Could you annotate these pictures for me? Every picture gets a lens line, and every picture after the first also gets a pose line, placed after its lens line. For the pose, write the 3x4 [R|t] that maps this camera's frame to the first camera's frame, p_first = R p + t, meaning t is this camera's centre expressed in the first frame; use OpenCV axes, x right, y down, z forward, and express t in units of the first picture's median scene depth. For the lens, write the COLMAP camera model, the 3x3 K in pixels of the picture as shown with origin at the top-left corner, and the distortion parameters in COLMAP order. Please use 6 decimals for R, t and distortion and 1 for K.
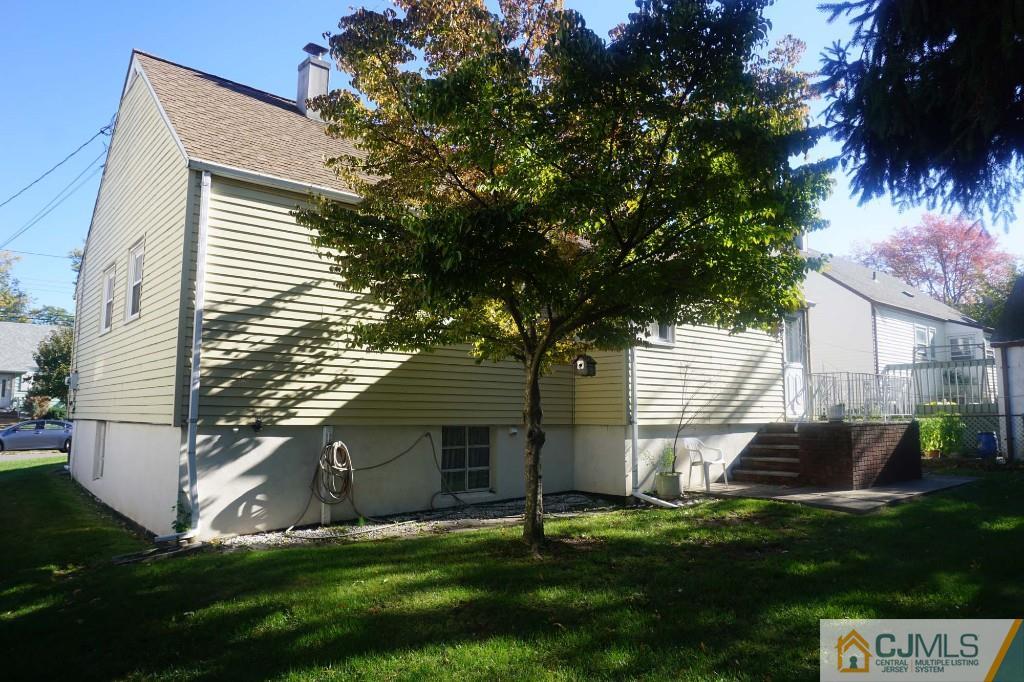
lens RADIAL K [[683.8, 0, 512.0], [0, 683.8, 341.0], [0, 0, 1]] dist [-0.049450, 0.000561]
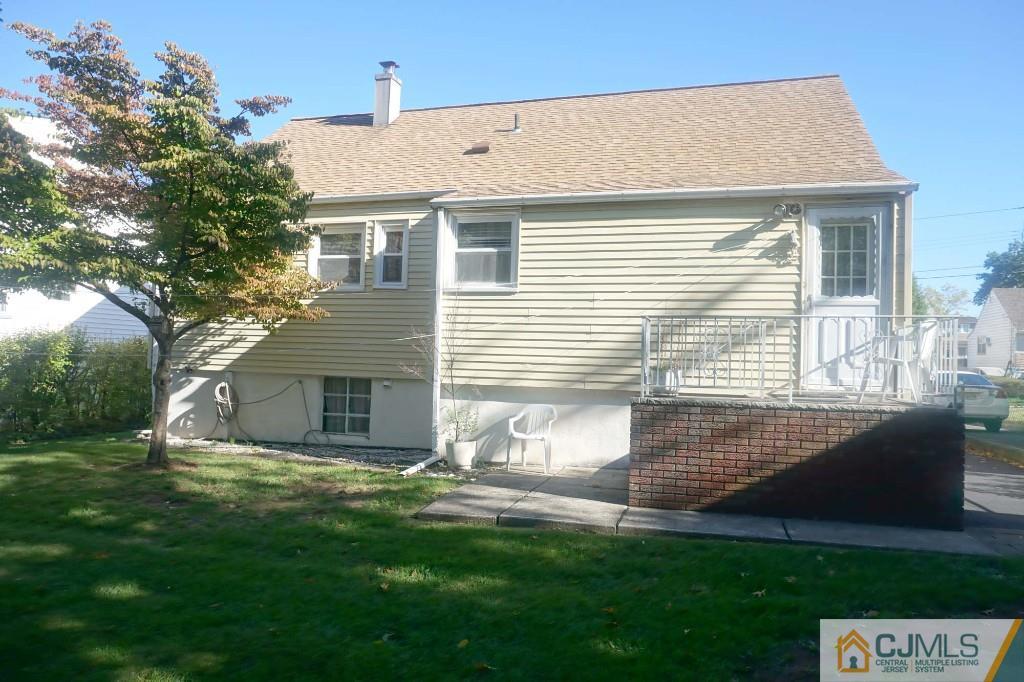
lens RADIAL K [[683.8, 0, 512.0], [0, 683.8, 341.0], [0, 0, 1]] dist [-0.049450, 0.000561]
pose [[0.548174, -0.007713, -0.836329, 1.204664], [0.065626, 0.997271, 0.033818, 0.051471], [0.833786, -0.073423, 0.547184, 0.713425]]
